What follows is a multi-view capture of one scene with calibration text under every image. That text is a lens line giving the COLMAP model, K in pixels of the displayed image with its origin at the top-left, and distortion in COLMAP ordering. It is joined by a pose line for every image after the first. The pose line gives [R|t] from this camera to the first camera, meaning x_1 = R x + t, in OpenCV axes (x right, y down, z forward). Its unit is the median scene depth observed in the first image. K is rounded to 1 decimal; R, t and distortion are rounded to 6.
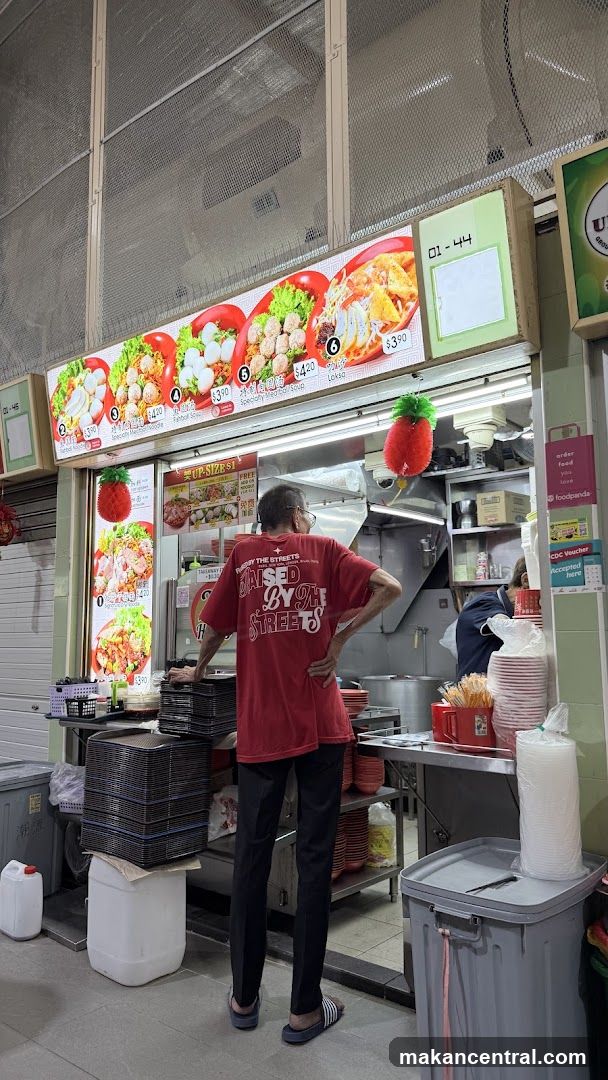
lens RADIAL K [[754.3, 0, 300.3], [0, 754.3, 533.9], [0, 0, 1]] dist [0.104696, -0.000428]
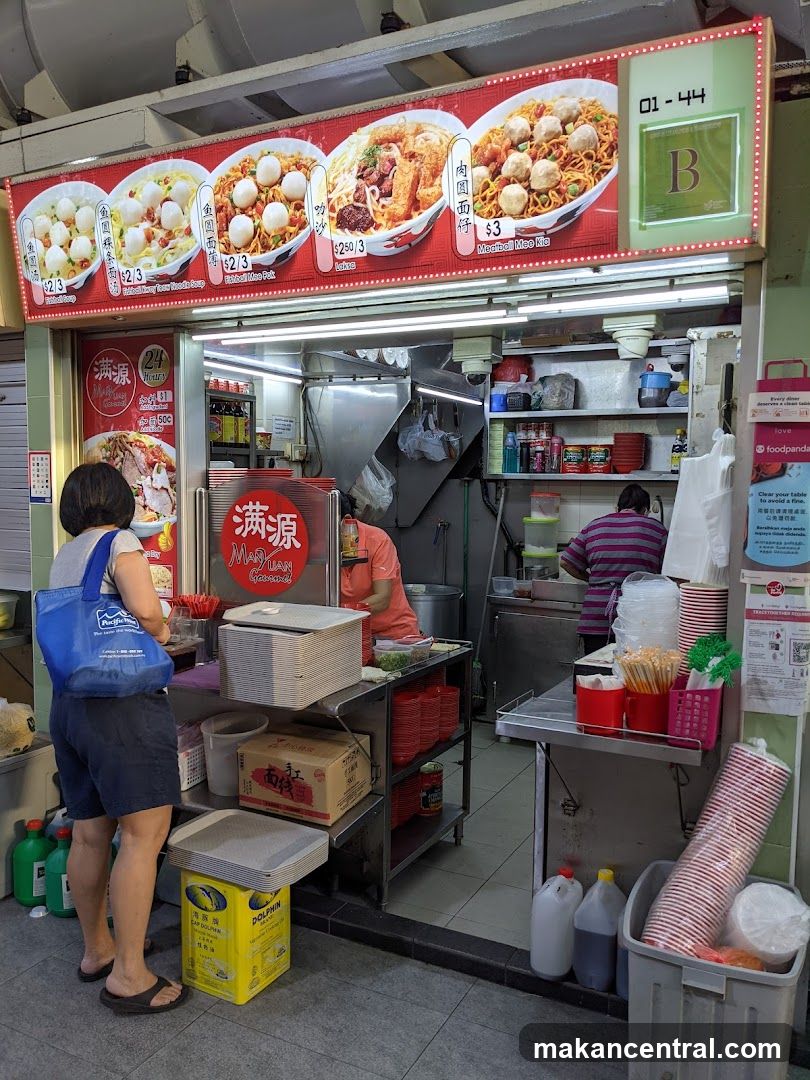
lens RADIAL K [[854.6, 0, 418.3], [0, 854.6, 544.1], [0, 0, 1]] dist [0.029344, -0.000329]
pose [[0.971977, 0.005681, 0.235007, -0.186701], [-0.052726, 0.979505, 0.194395, -0.078431], [-0.229087, -0.201338, 0.952356, 0.129832]]
